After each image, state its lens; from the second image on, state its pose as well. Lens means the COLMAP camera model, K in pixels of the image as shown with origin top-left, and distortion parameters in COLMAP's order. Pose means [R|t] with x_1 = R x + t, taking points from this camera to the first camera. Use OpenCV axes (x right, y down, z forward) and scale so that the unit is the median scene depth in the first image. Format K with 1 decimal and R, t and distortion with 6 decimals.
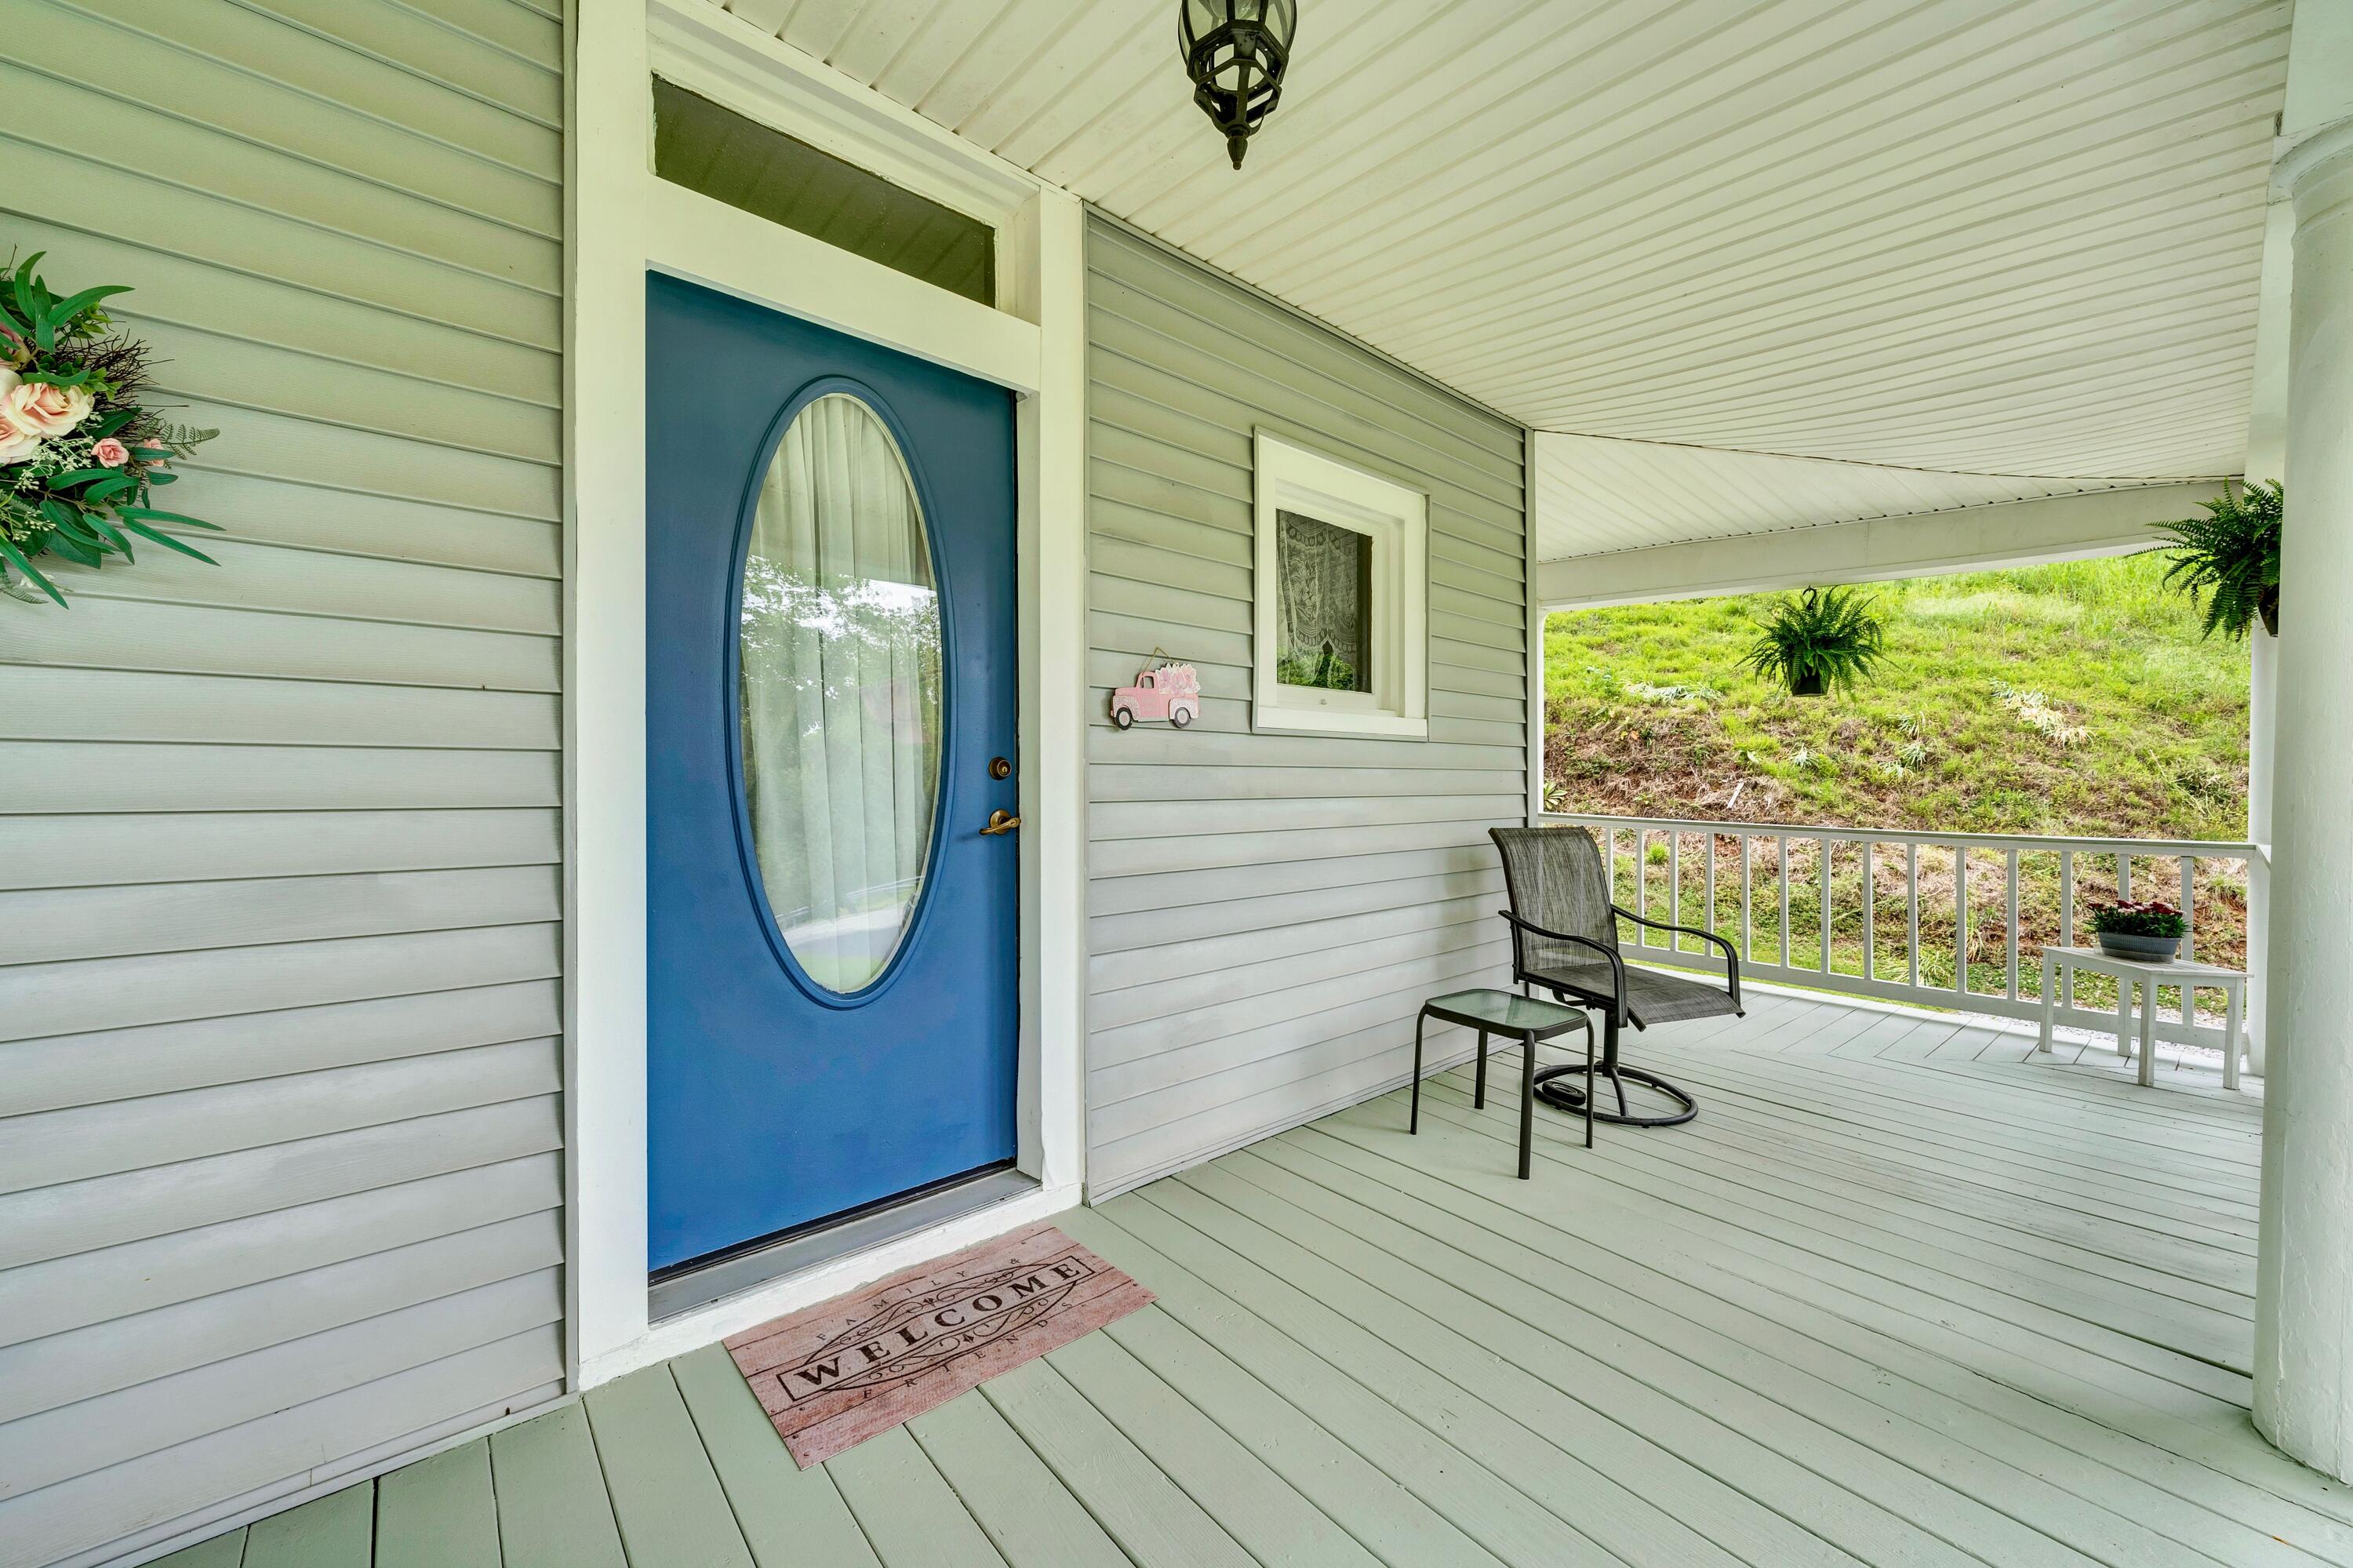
lens RADIAL K [[919.7, 0, 1173.8], [0, 919.7, 788.8], [0, 0, 1]] dist [-0.004193, -0.000544]
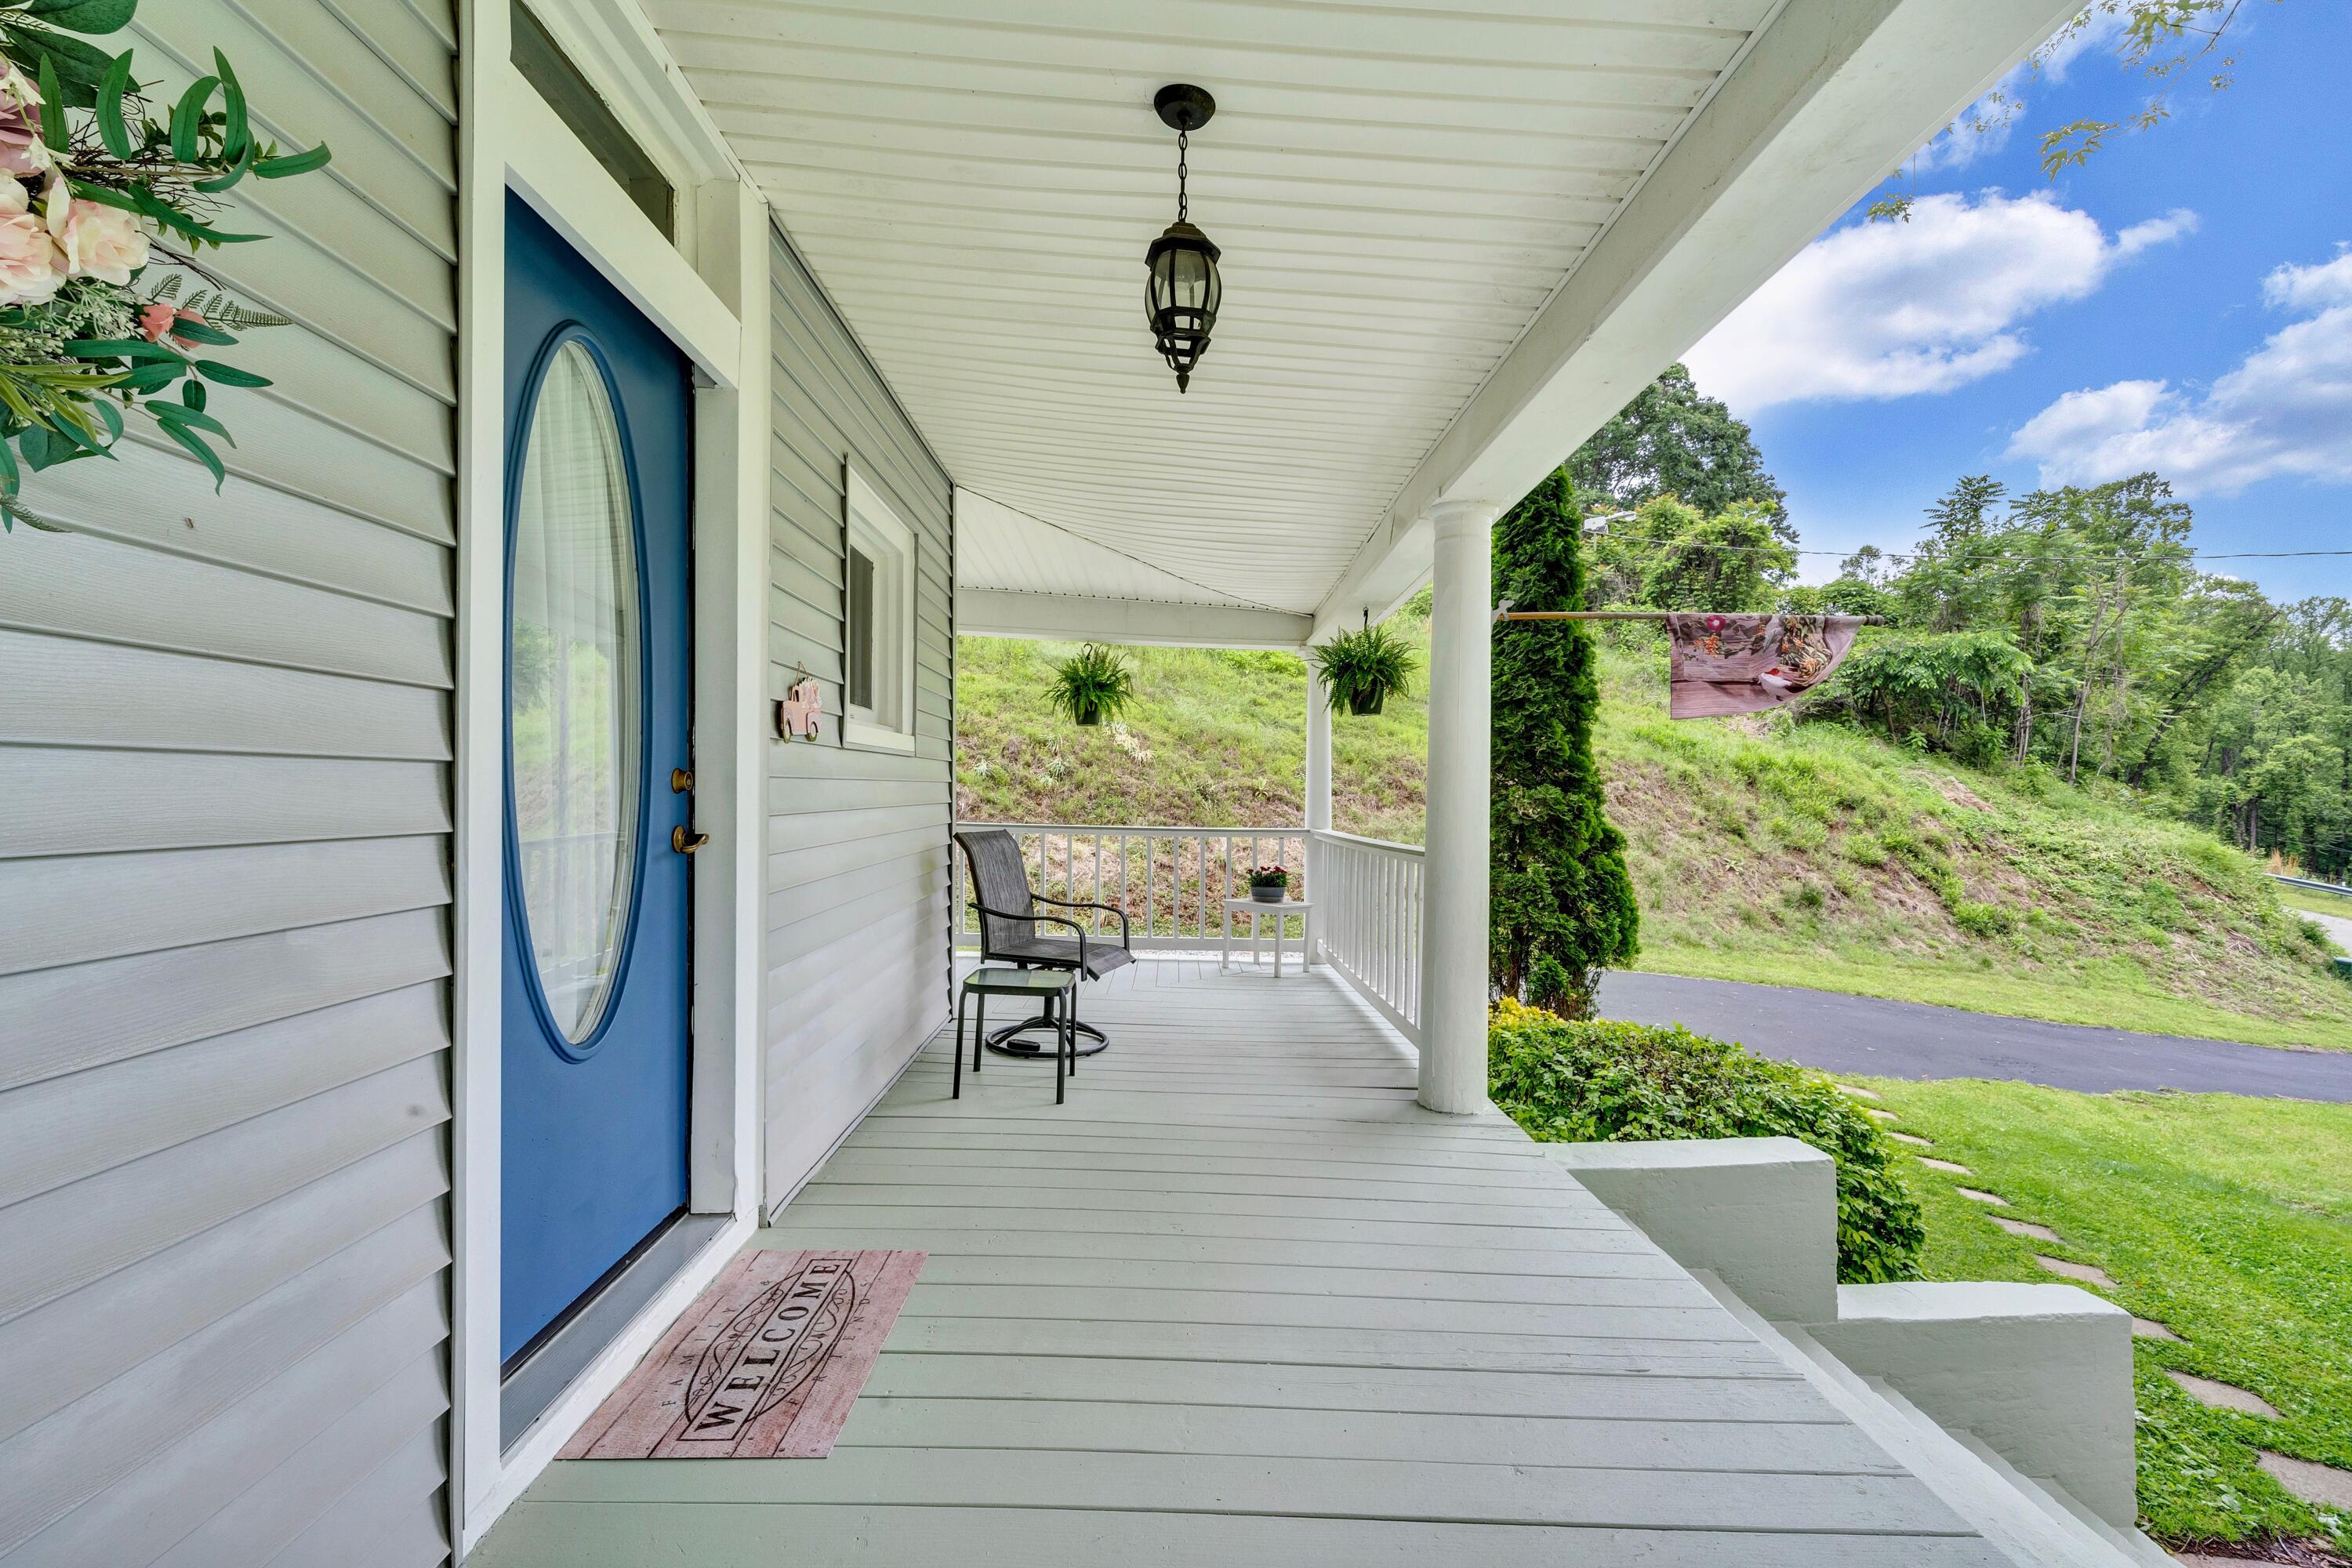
lens RADIAL K [[999.1, 0, 1177.7], [0, 999.1, 791.0], [0, 0, 1]] dist [0.001494, -0.000071]
pose [[0.641974, 0.003122, 0.766720, -0.382570], [-0.001708, 0.999995, -0.002641, -0.006011], [-0.766725, 0.000386, 0.641976, -0.015007]]
